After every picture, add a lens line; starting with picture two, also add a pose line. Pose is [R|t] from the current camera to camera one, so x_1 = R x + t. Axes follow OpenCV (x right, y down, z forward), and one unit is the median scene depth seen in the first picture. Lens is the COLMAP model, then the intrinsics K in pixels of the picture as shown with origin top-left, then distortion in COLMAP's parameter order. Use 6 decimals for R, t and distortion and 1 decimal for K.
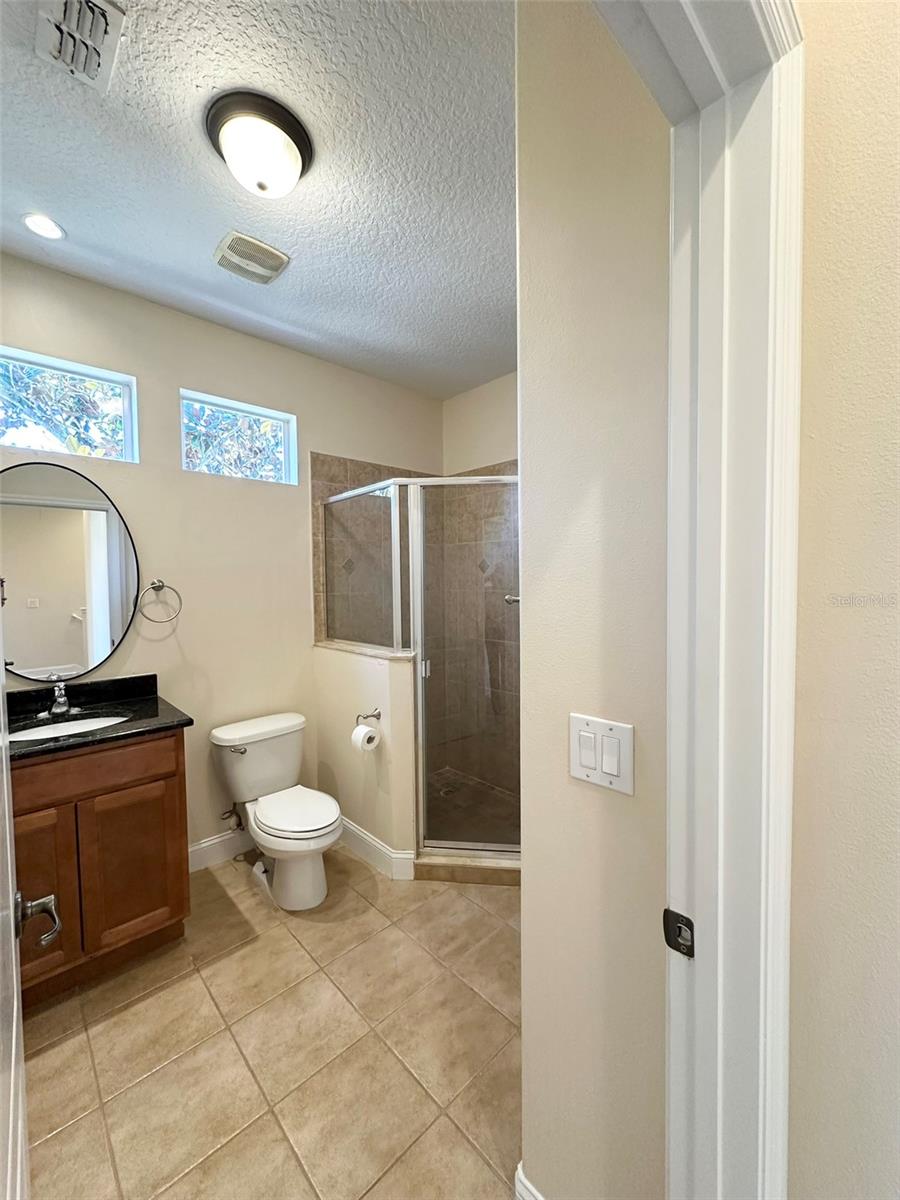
lens RADIAL K [[478.4, 0, 447.3], [0, 478.4, 598.8], [0, 0, 1]] dist [-0.001452, 0.000238]
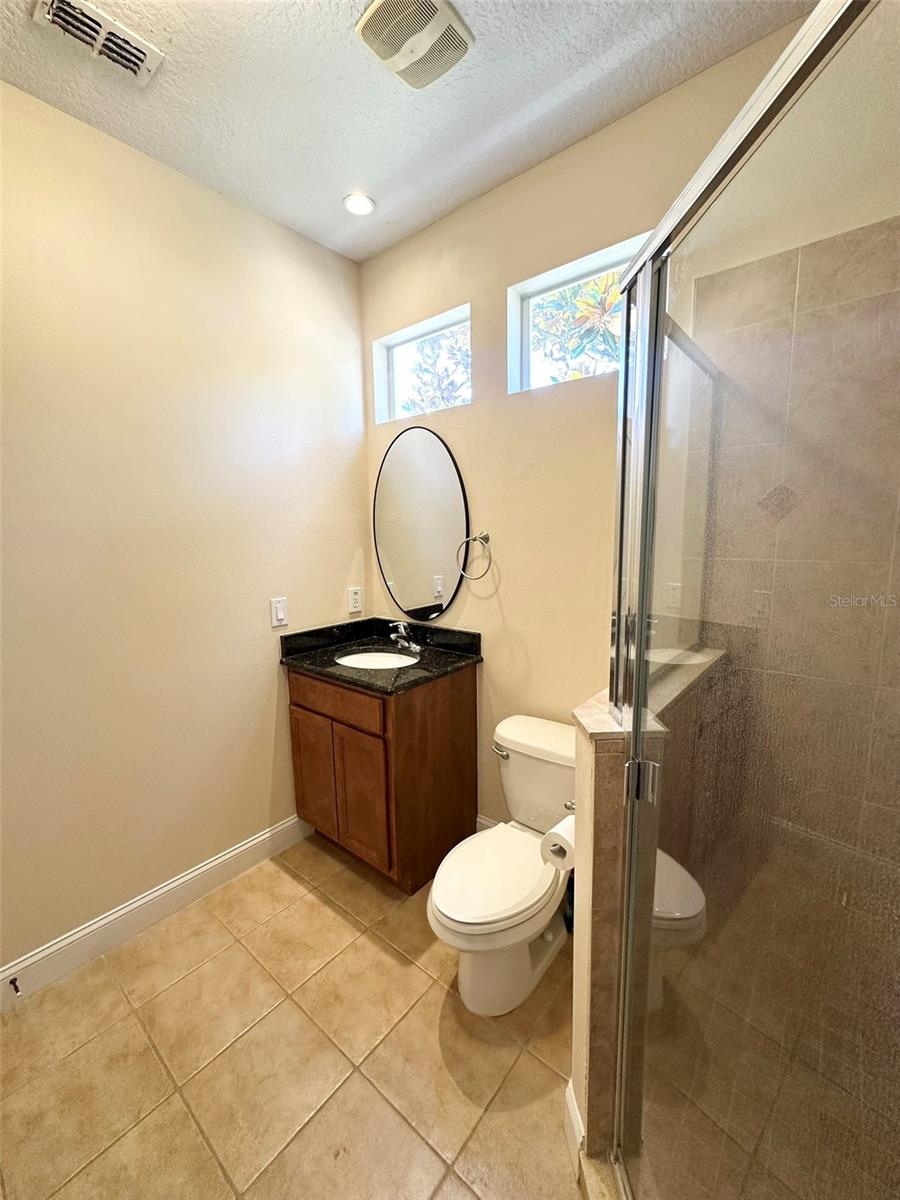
lens RADIAL K [[478.4, 0, 451.0], [0, 478.4, 598.5], [0, 0, 1]] dist [-0.001452, 0.000238]
pose [[0.119687, 0.156321, -0.980428, 0.343627], [-0.018207, 0.987706, 0.155259, -0.064436], [0.992645, -0.000732, 0.121062, 0.980932]]
